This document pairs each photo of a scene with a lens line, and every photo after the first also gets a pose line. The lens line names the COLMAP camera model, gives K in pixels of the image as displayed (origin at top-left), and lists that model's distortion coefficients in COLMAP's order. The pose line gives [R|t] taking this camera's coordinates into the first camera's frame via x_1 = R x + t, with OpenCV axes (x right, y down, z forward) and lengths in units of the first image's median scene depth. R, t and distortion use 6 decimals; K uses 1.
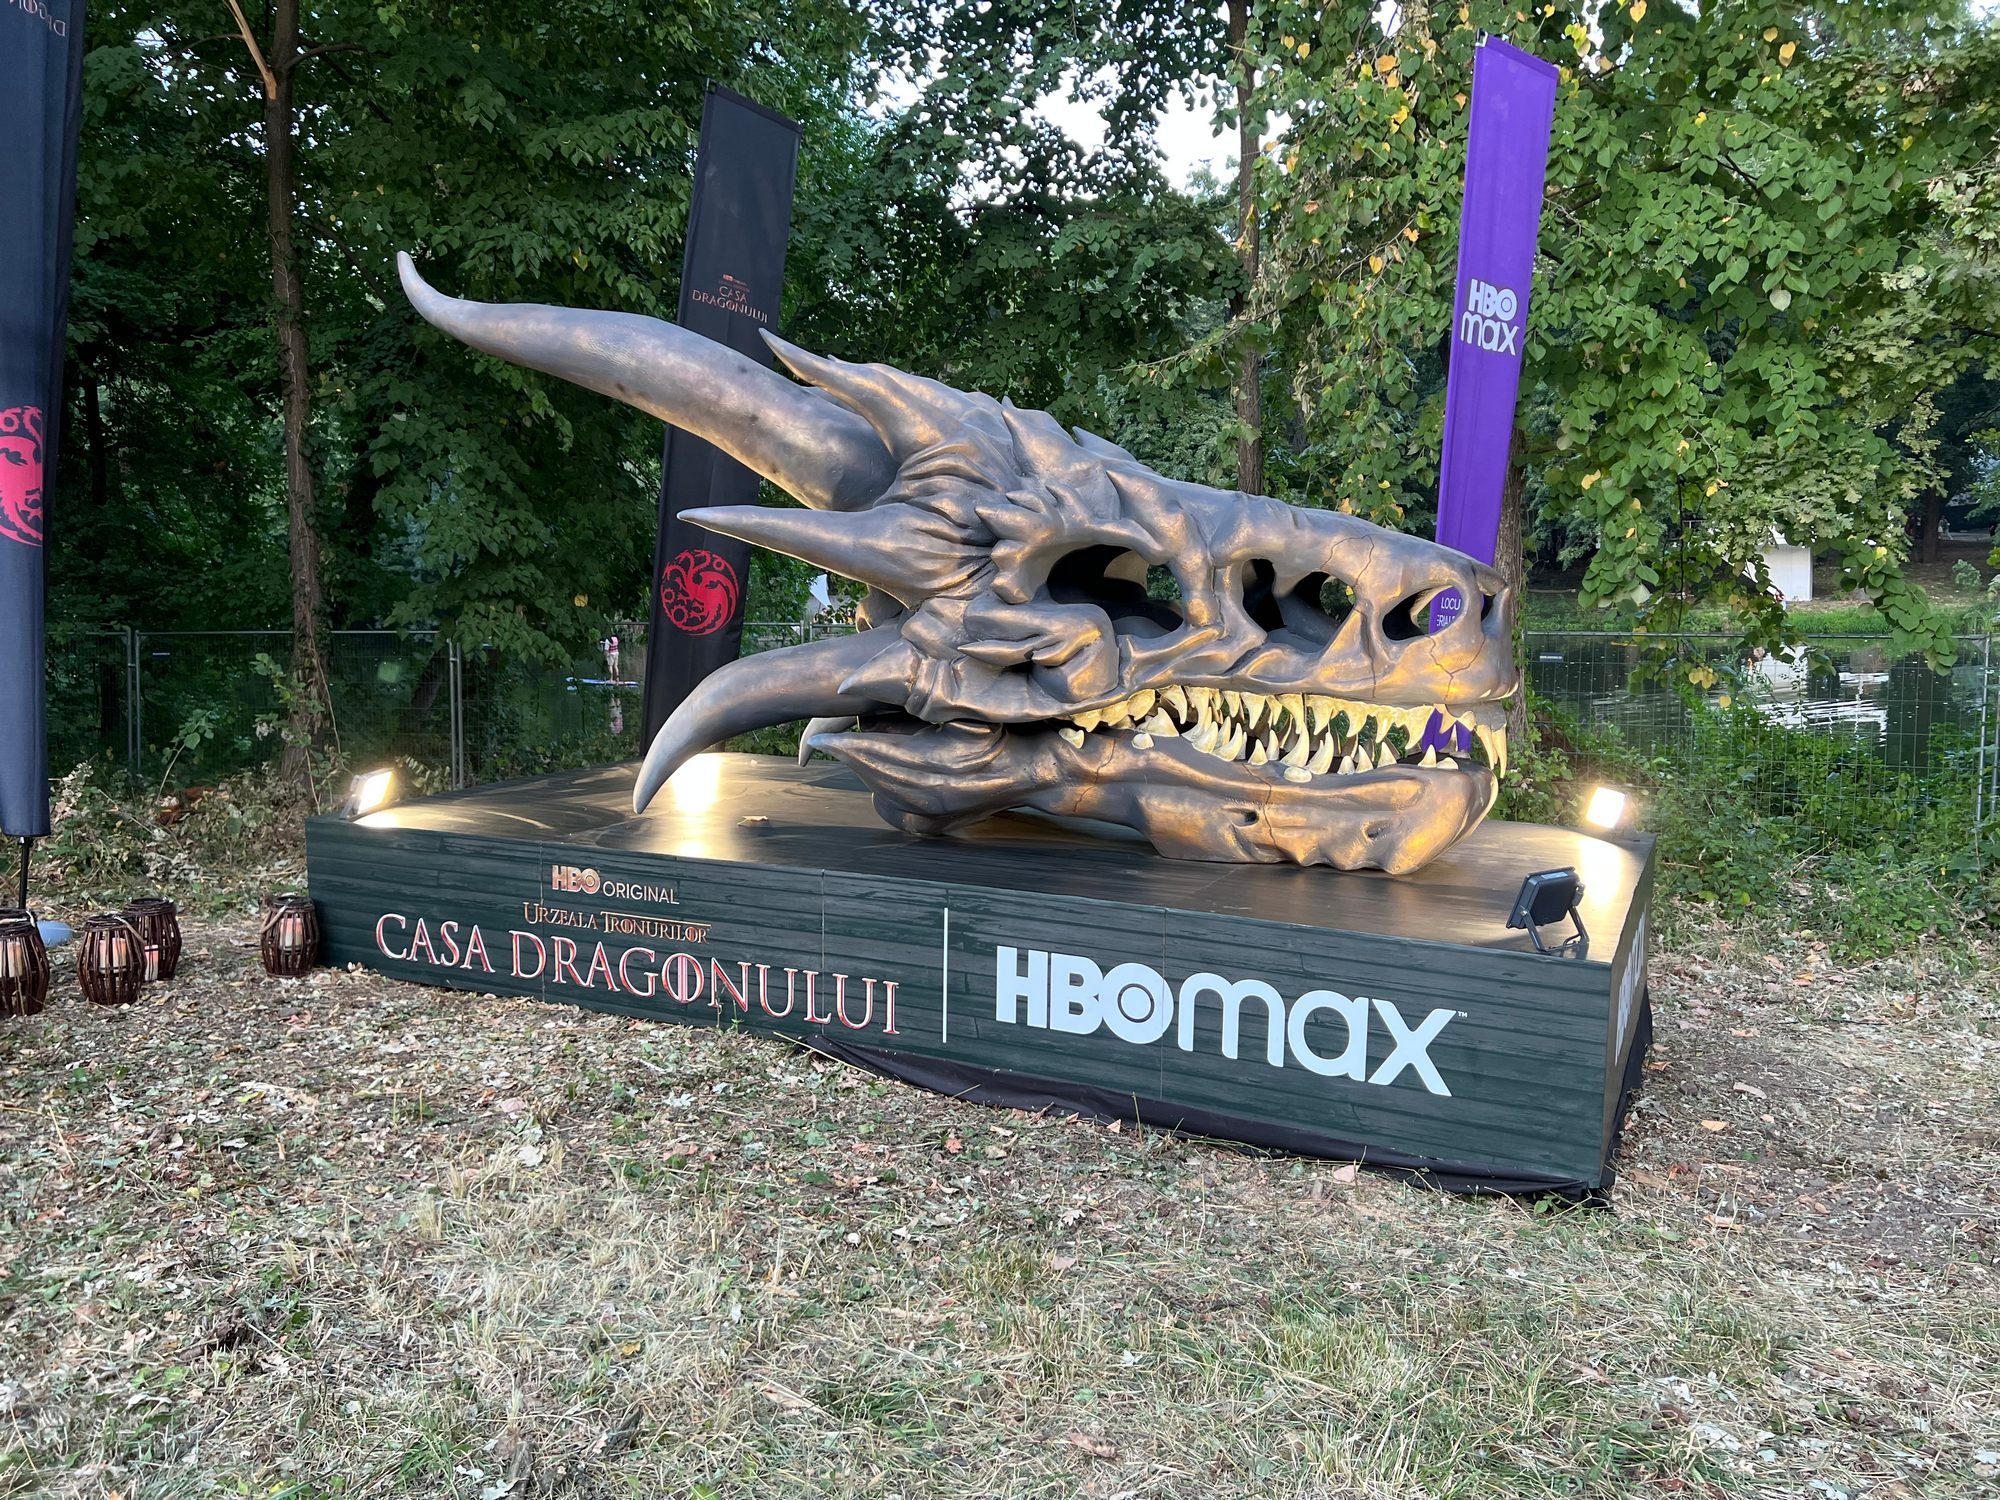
lens RADIAL K [[1410.5, 0, 1000.0], [0, 1410.5, 750.0], [0, 0, 1]] dist [0.057036, -0.004017]
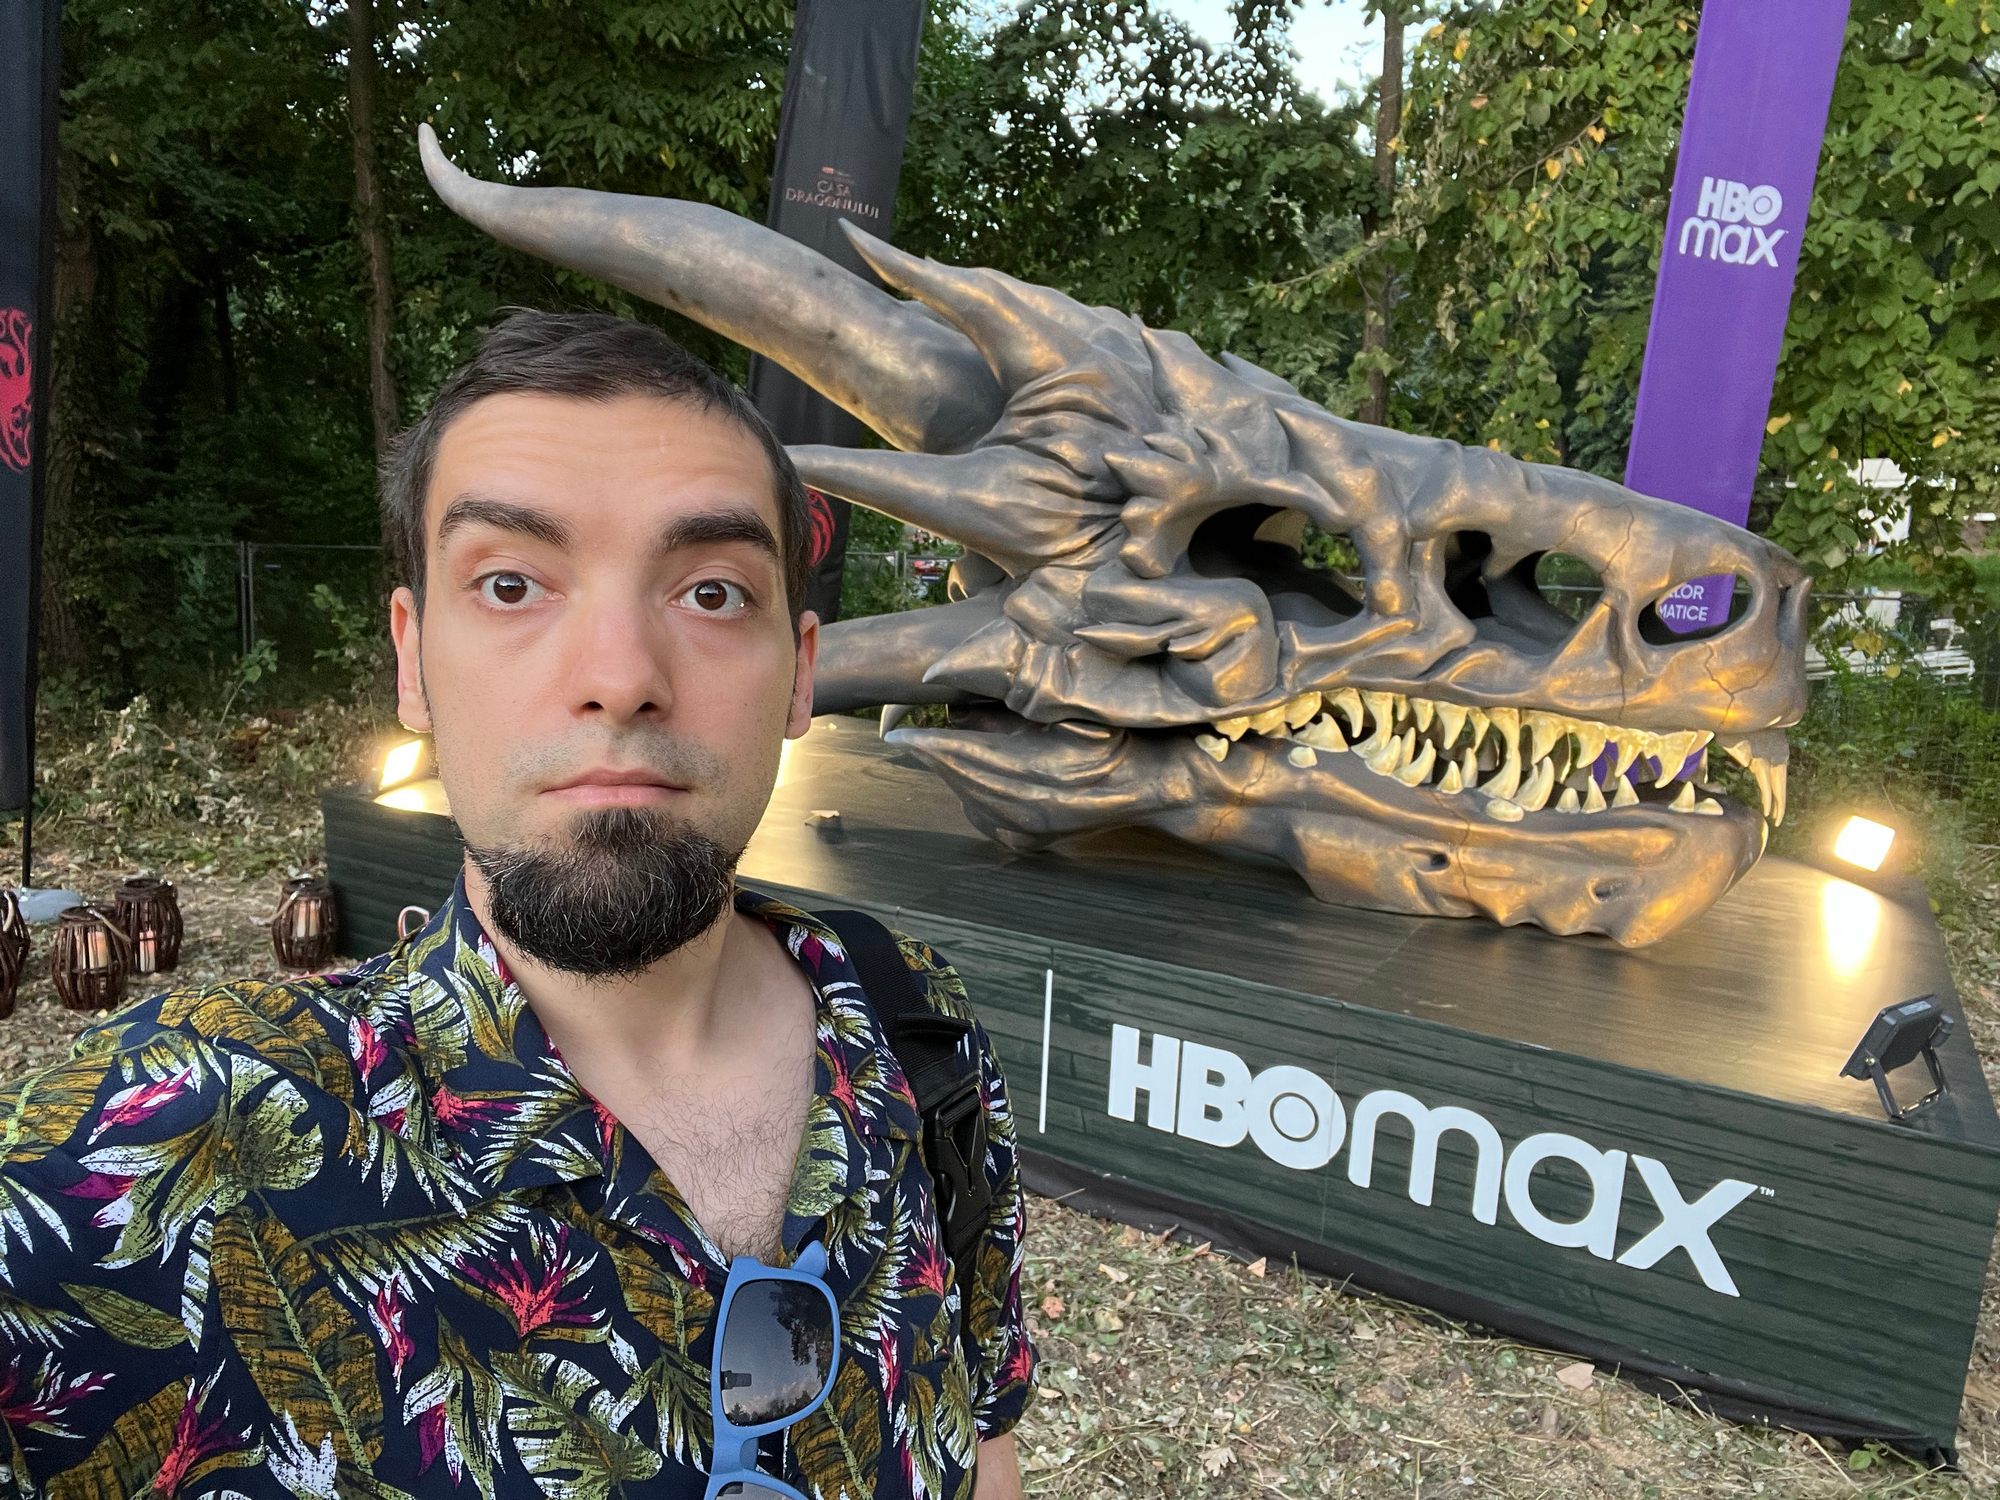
lens RADIAL K [[1236.9, 0, 1000.0], [0, 1236.9, 750.0], [0, 0, 1]] dist [0.033610, -0.005023]
pose [[0.997506, 0.038223, -0.059340, -0.025696], [-0.033016, 0.995715, 0.086379, -0.060301], [0.062388, -0.084205, 0.994494, 0.275834]]
